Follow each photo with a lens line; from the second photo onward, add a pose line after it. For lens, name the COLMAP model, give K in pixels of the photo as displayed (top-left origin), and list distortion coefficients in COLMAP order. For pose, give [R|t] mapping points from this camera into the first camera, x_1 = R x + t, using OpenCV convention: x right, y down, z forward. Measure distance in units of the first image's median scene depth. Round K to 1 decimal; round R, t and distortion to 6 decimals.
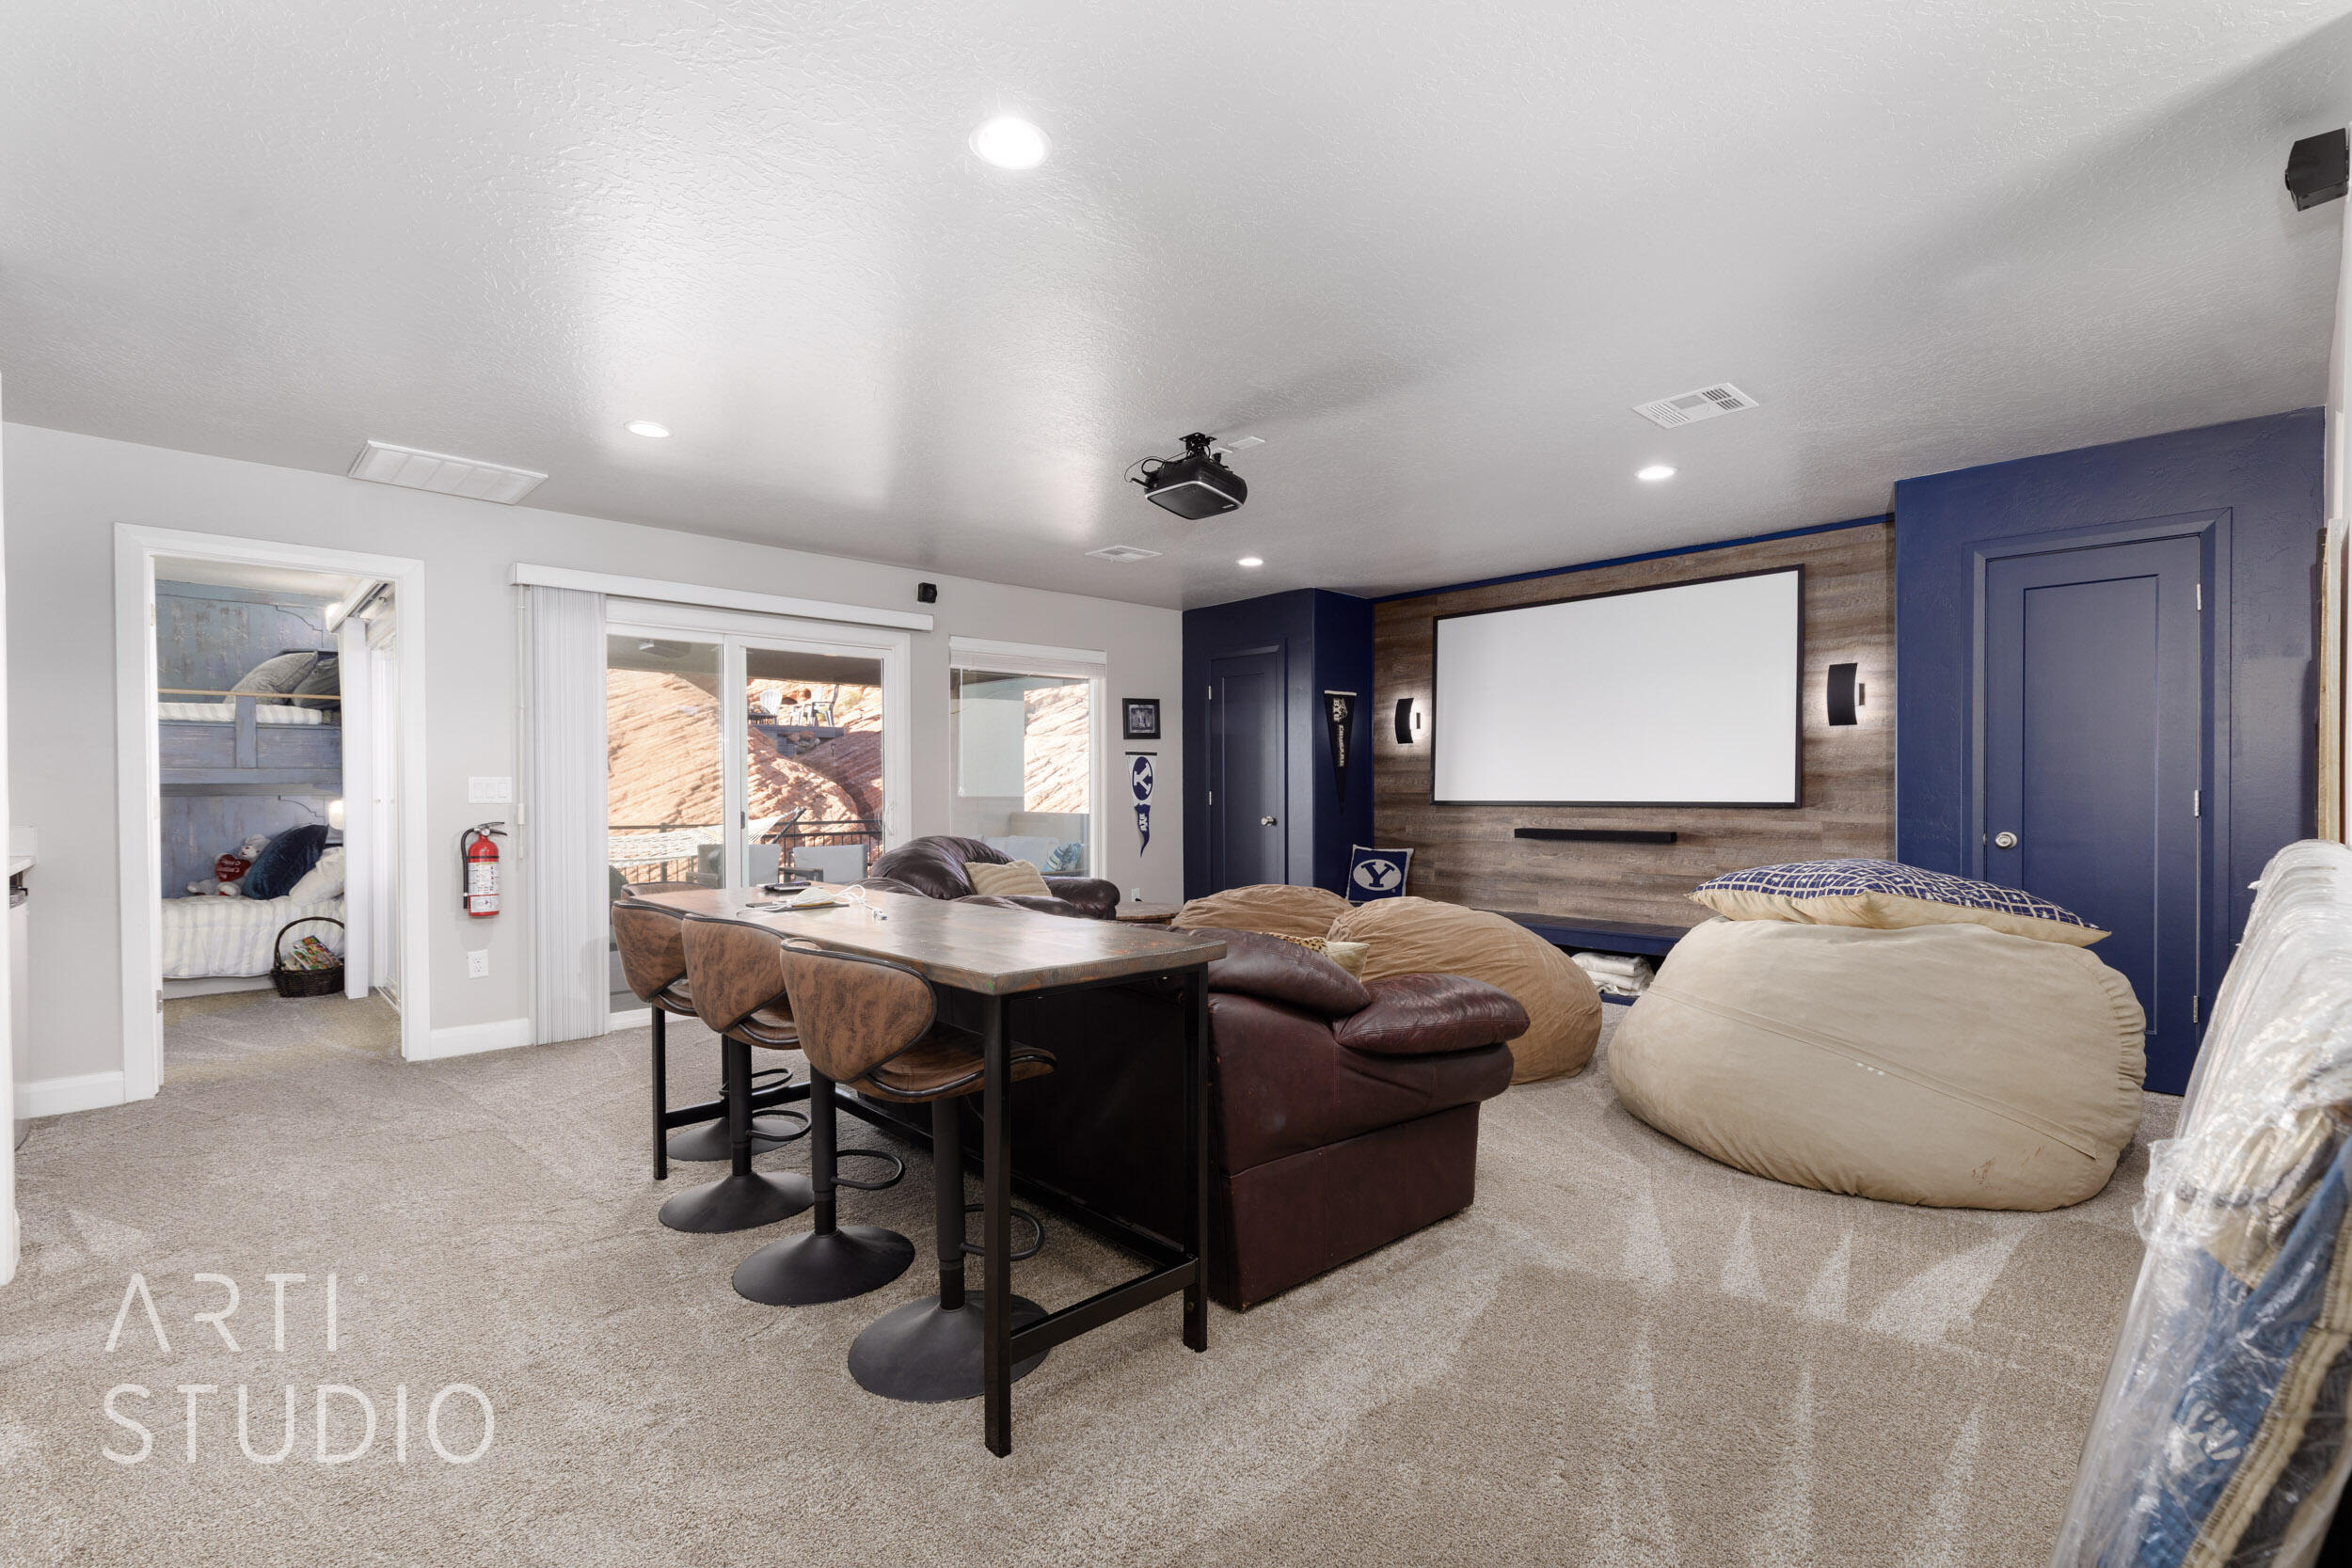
lens RADIAL K [[1036.0, 0, 1178.8], [0, 1036.0, 794.7], [0, 0, 1]] dist [0.005702, 0.000222]
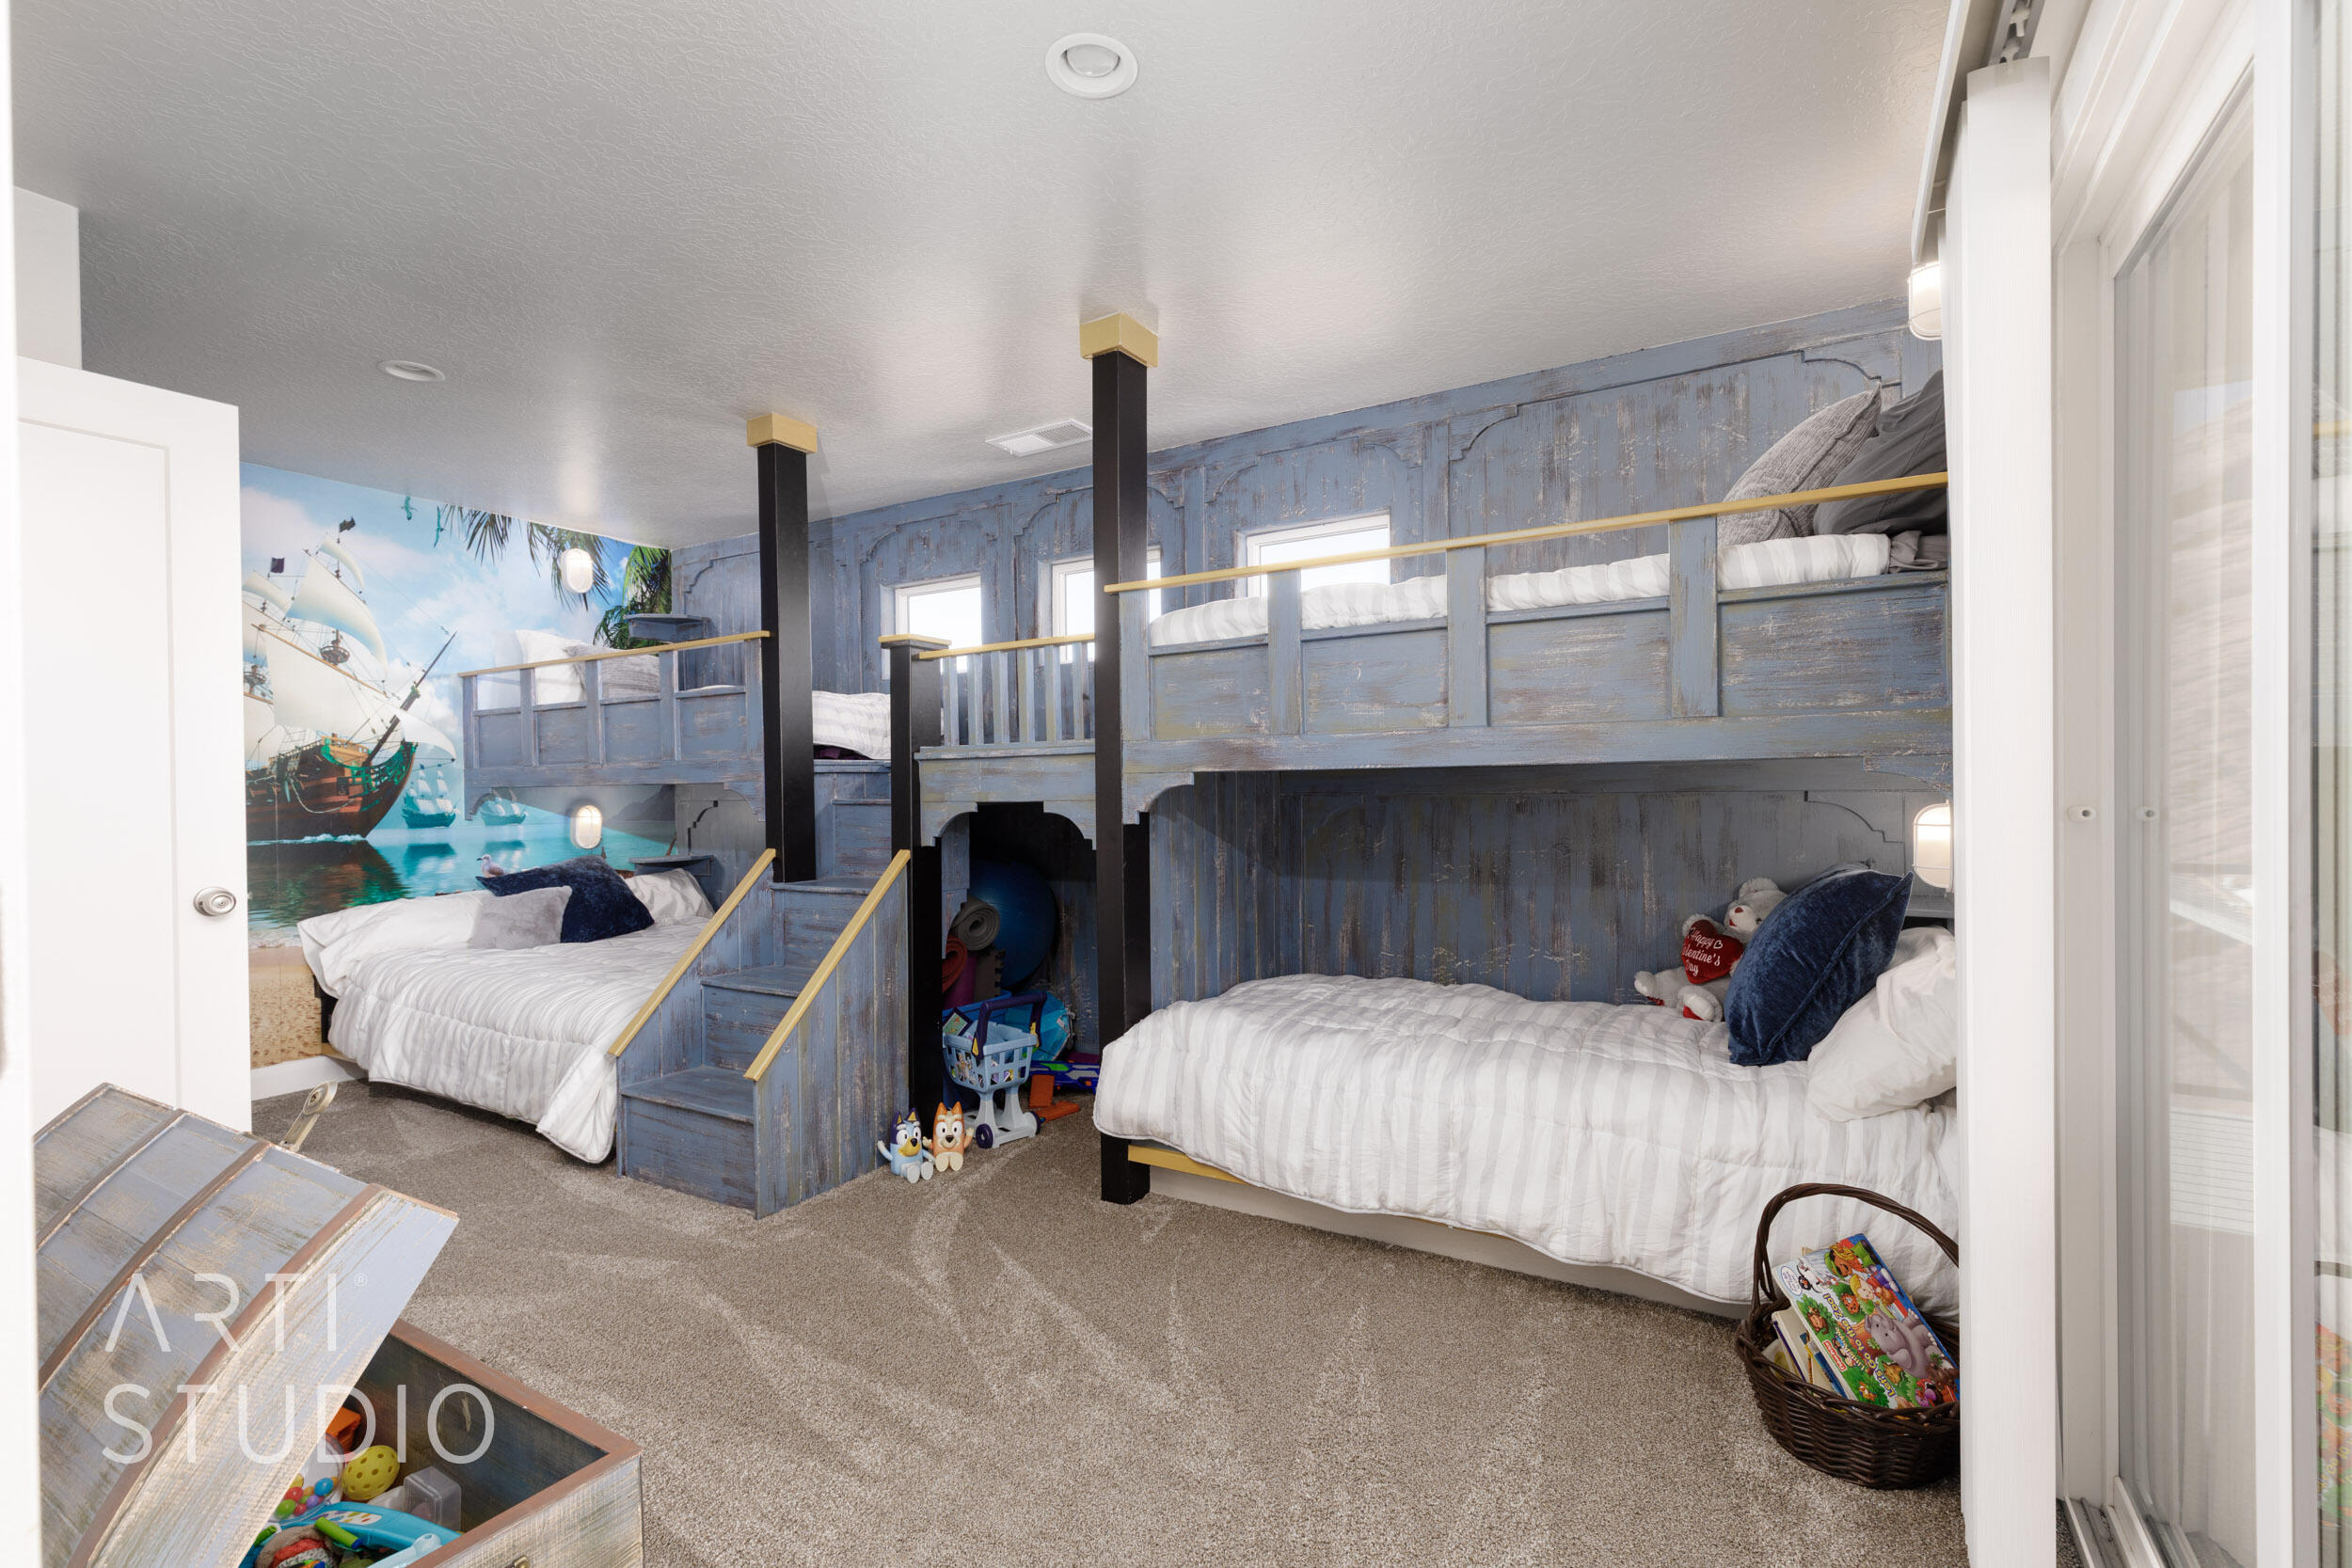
lens RADIAL K [[1036.0, 0, 1178.8], [0, 1036.0, 794.7], [0, 0, 1]] dist [0.005702, 0.000222]
pose [[0.255221, 0.006315, -0.966862, -0.566689], [0.004838, 0.999958, 0.007808, -0.001958], [0.966871, -0.006671, 0.255180, 0.702779]]
